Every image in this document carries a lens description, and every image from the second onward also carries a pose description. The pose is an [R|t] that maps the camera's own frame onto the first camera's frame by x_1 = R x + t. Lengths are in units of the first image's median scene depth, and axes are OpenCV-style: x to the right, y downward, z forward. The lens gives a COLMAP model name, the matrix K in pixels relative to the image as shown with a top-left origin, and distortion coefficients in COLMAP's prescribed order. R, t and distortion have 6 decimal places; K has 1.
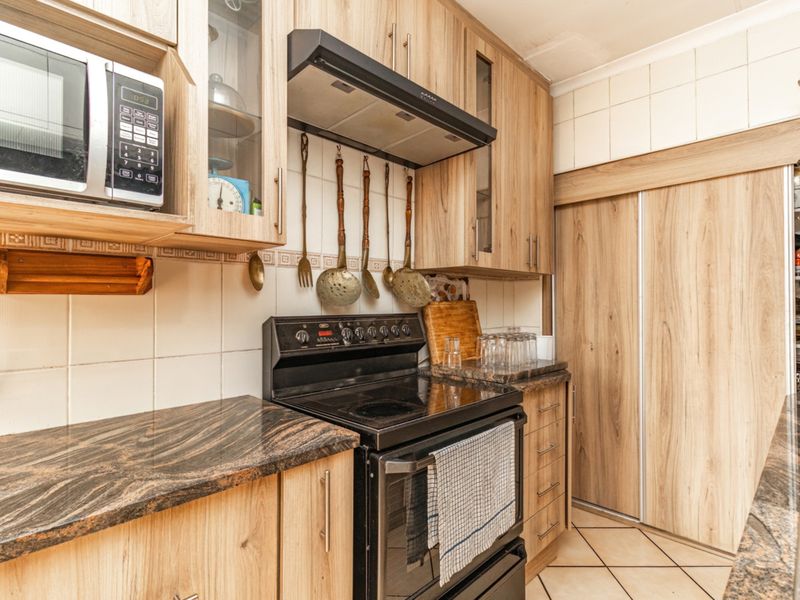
lens RADIAL K [[417.4, 0, 400.0], [0, 417.4, 300.0], [0, 0, 1]] dist [0.000055, 0.000006]
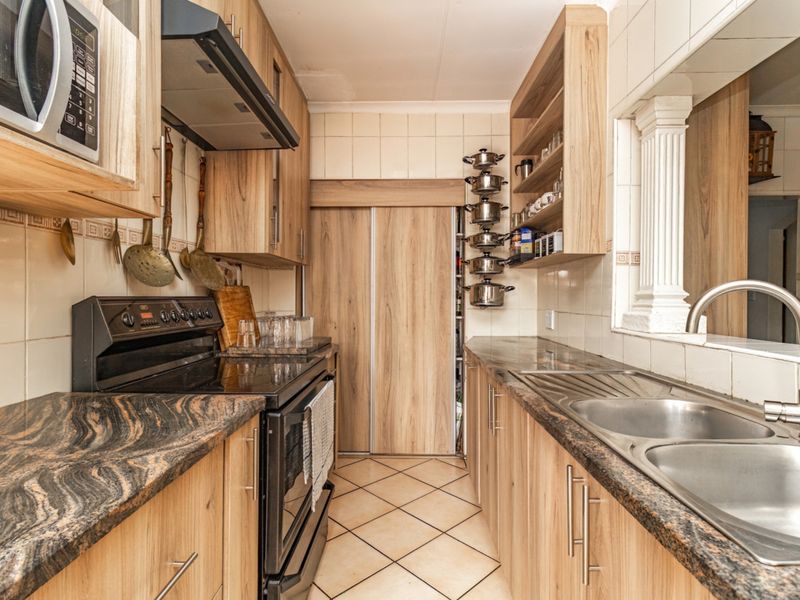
lens RADIAL K [[417.4, 0, 400.0], [0, 417.4, 300.0], [0, 0, 1]] dist [0.000055, 0.000006]
pose [[0.726019, -0.001096, 0.687674, -0.317603], [-0.012393, 0.999815, 0.014678, 0.019543], [-0.687563, -0.019179, 0.725871, -0.038008]]
